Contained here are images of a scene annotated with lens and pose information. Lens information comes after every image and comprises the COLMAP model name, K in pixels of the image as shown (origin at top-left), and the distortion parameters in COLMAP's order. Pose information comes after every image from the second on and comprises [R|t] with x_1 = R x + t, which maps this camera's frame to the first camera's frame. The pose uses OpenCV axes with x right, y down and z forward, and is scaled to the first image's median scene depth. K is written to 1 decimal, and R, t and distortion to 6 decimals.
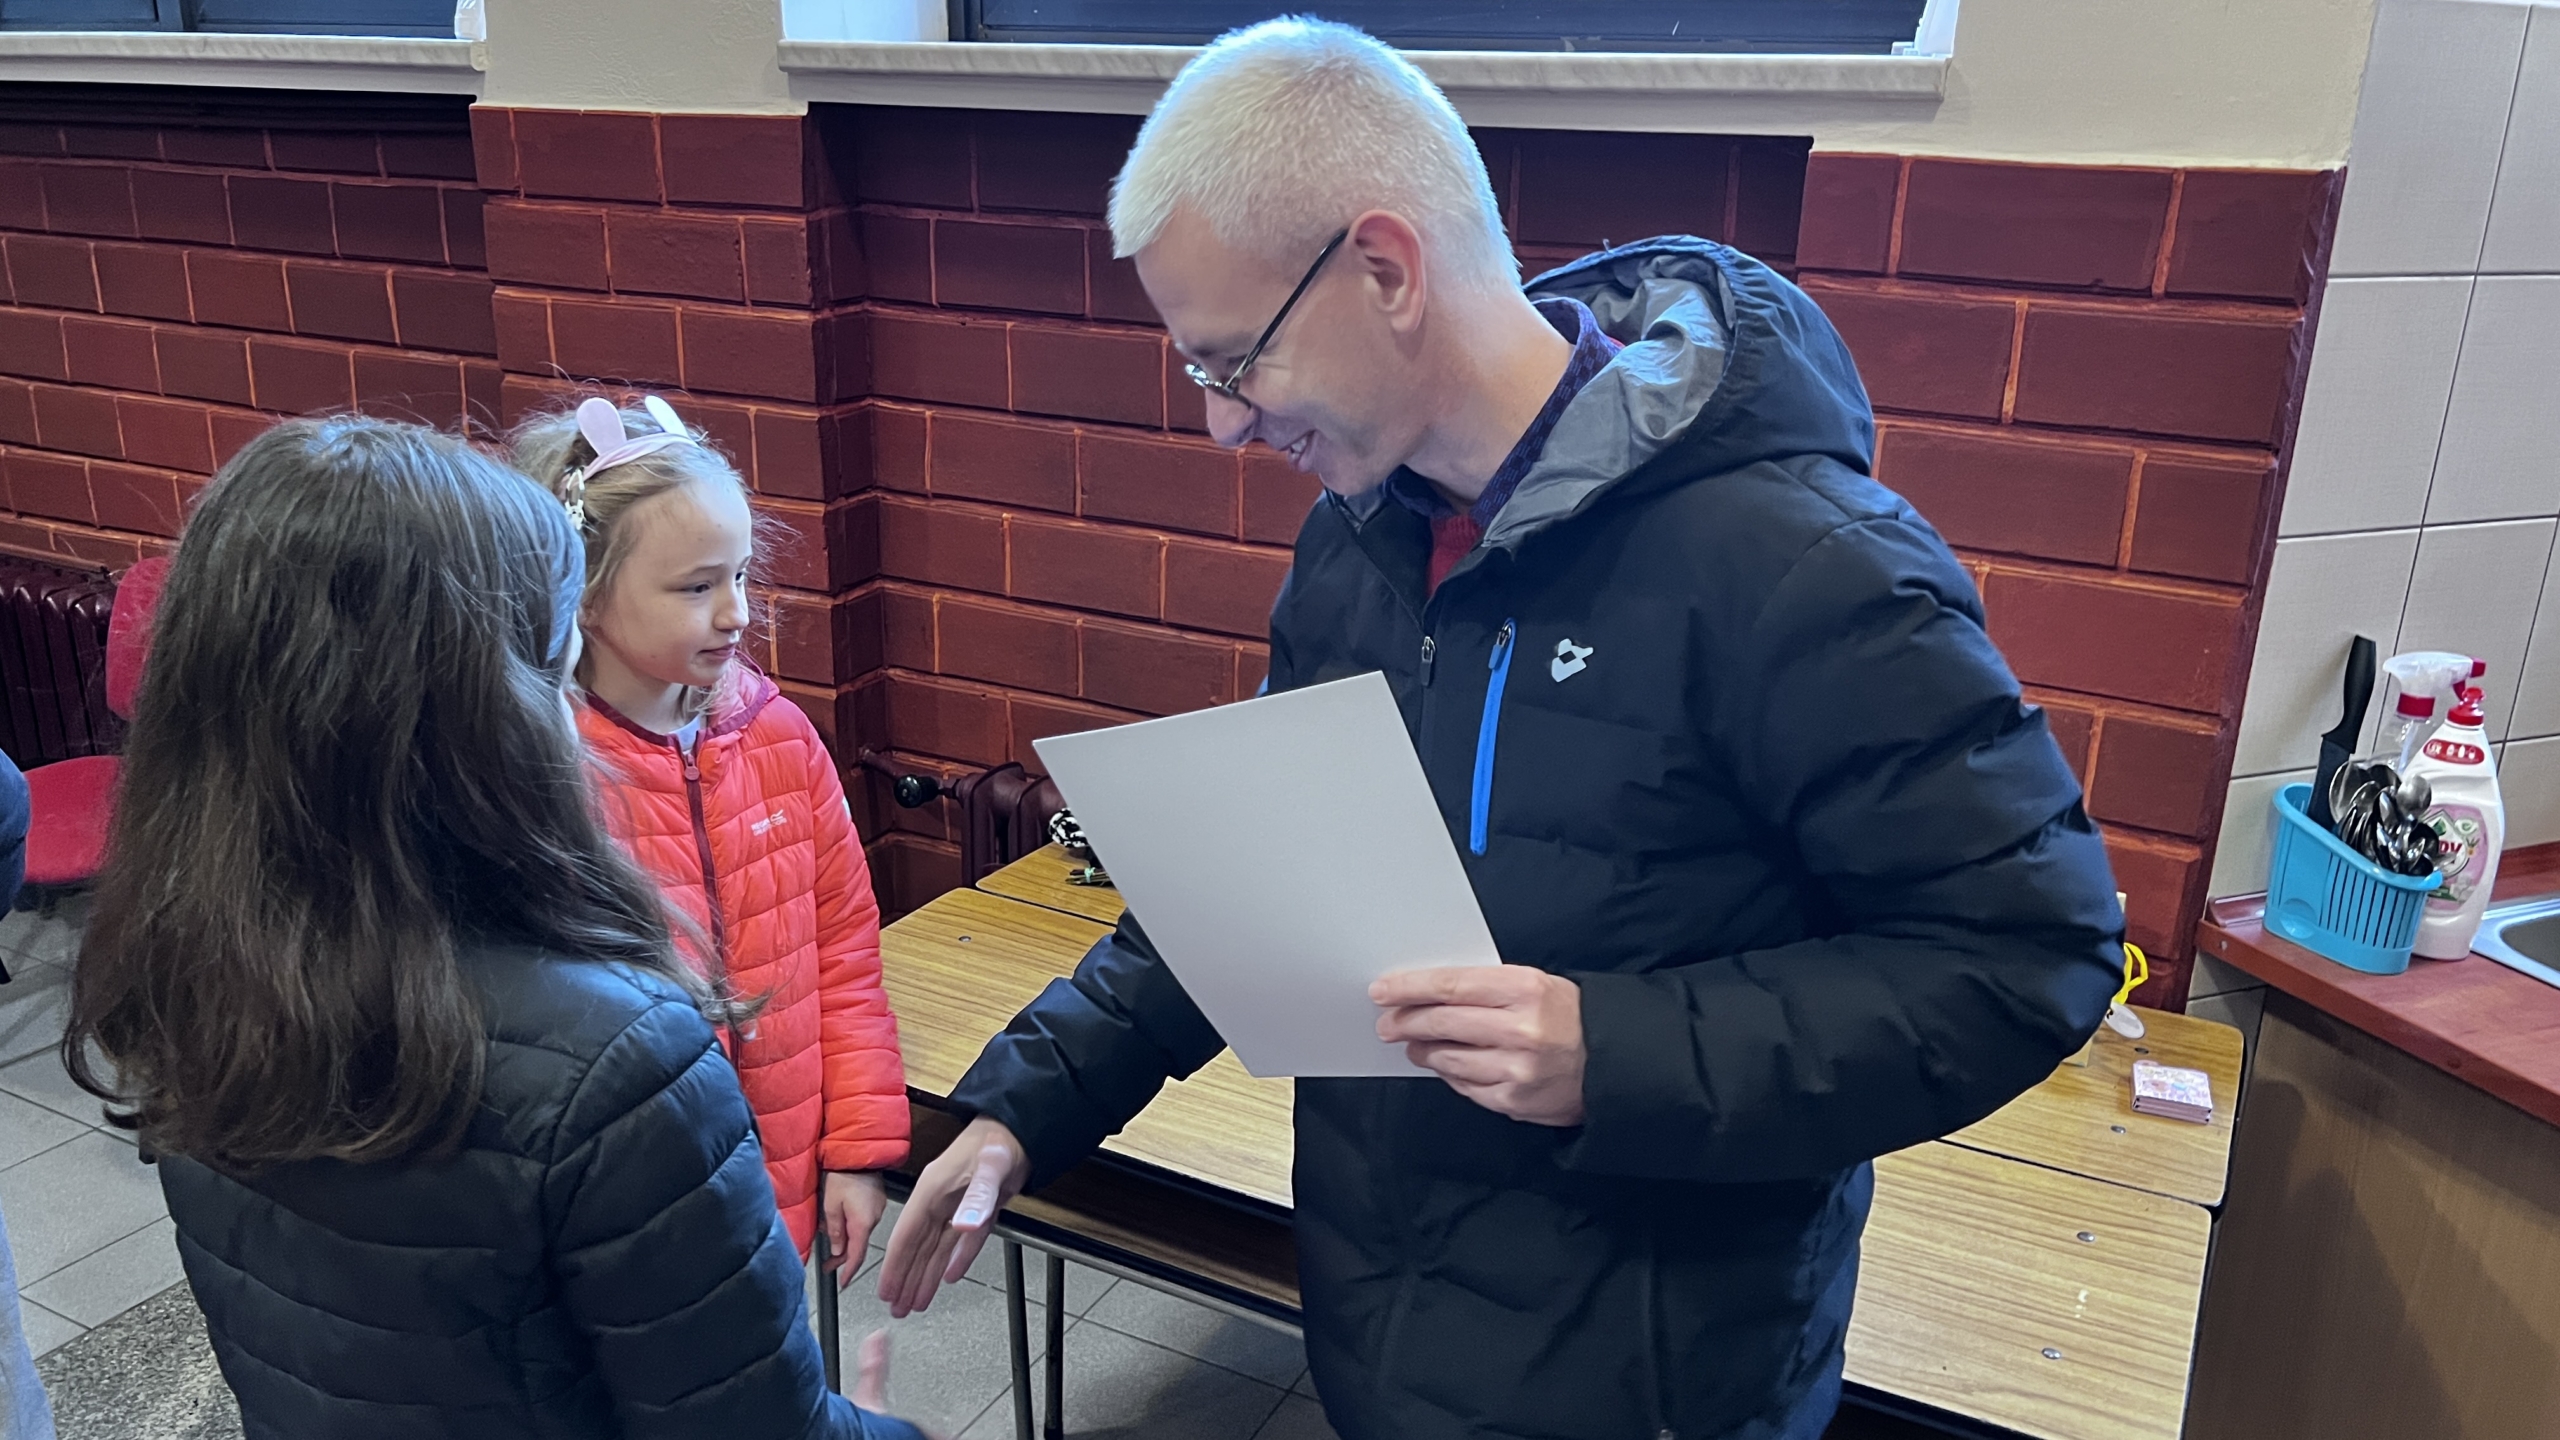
lens RADIAL K [[1910.5, 0, 1293.9], [0, 1910.5, 737.3], [0, 0, 1]] dist [0.047248, -0.044710]
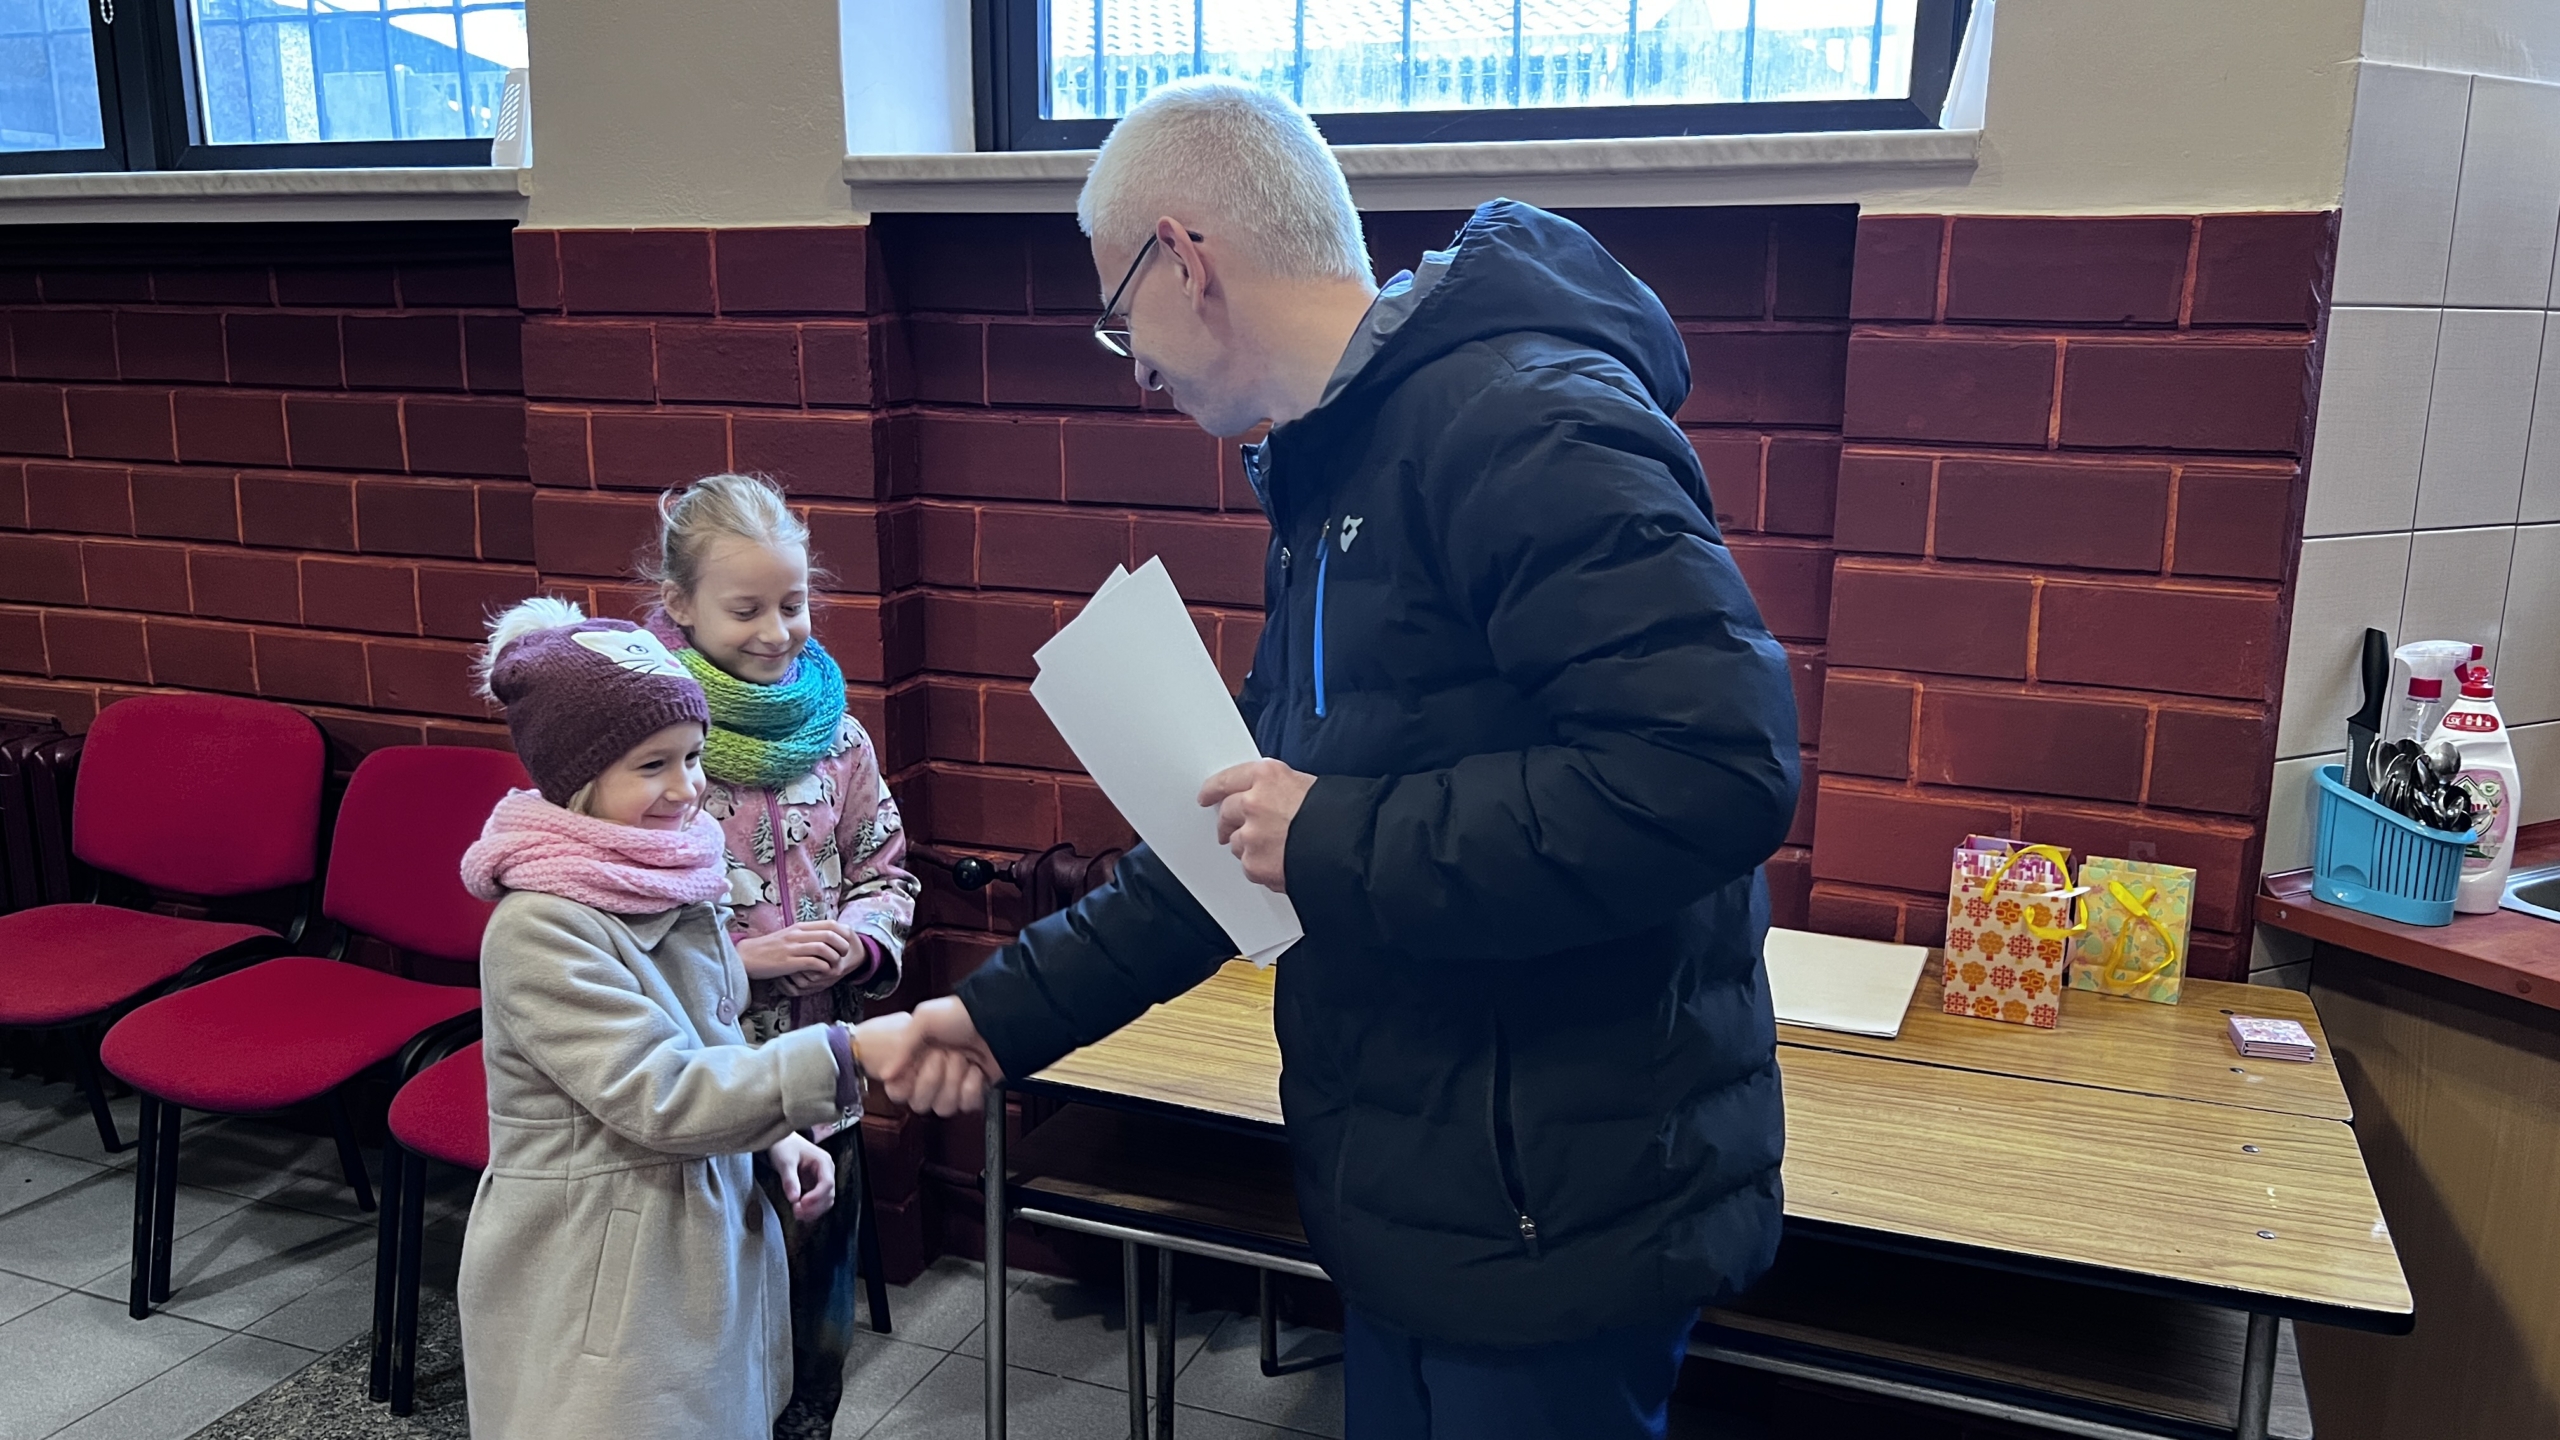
lens RADIAL K [[1910.5, 0, 1281.0], [0, 1910.5, 729.0], [0, 0, 1]] dist [0.047248, -0.044710]
pose [[0.994268, -0.036298, 0.100565, -0.168854], [0.047181, 0.993026, -0.108045, 0.085934], [-0.095942, 0.112170, 0.989046, -0.032524]]
